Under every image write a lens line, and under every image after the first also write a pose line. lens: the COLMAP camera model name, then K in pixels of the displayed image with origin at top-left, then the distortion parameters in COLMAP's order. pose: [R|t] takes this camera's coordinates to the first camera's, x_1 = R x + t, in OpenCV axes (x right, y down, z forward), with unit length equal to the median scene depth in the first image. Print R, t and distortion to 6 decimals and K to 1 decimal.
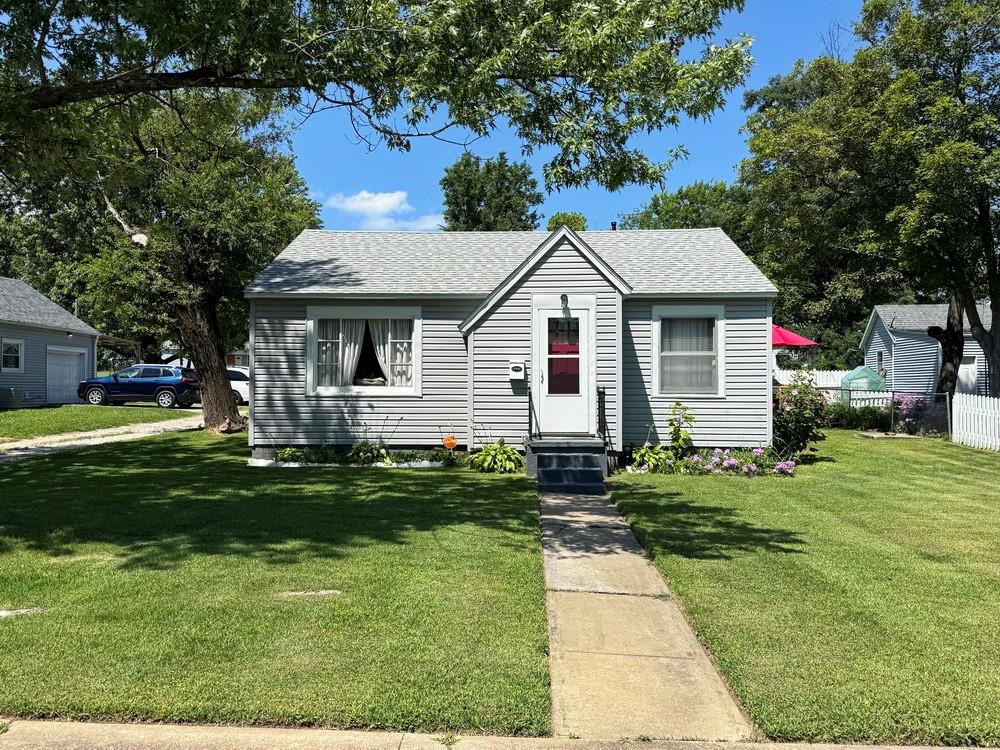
lens RADIAL K [[755.6, 0, 515.7], [0, 755.6, 375.9], [0, 0, 1]] dist [0.083925, -0.092652]
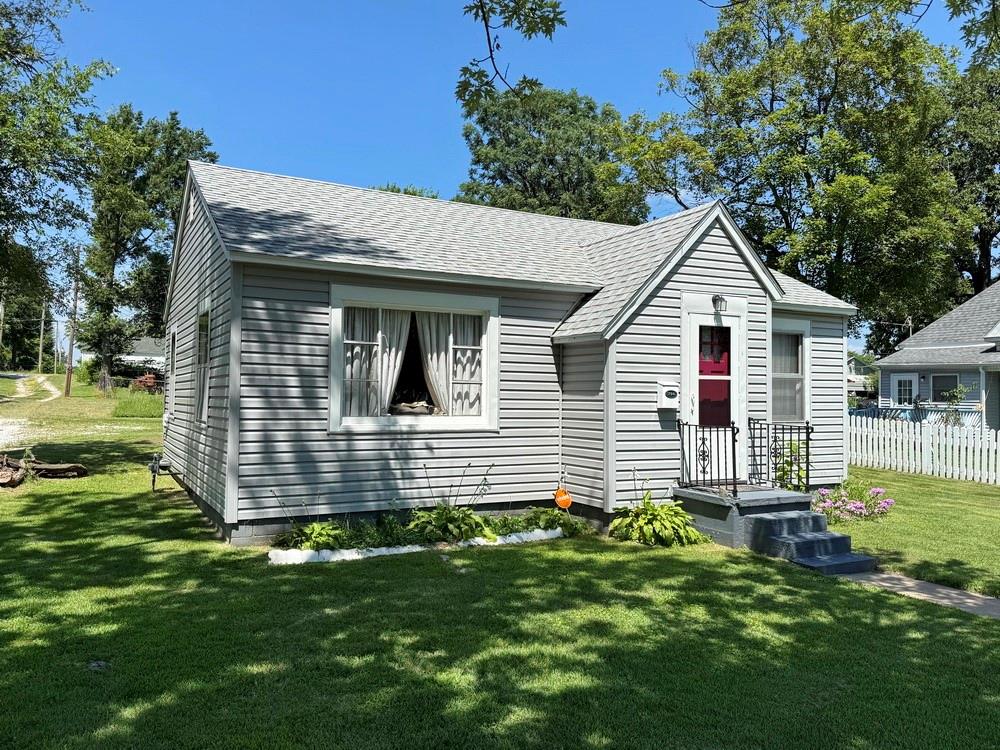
lens RADIAL K [[755.6, 0, 503.9], [0, 755.6, 375.9], [0, 0, 1]] dist [0.083925, -0.092652]
pose [[0.878709, 0.019807, 0.476947, -0.468449], [-0.018270, 0.999802, -0.007859, -0.017608], [-0.477008, -0.001808, 0.878897, 0.428611]]
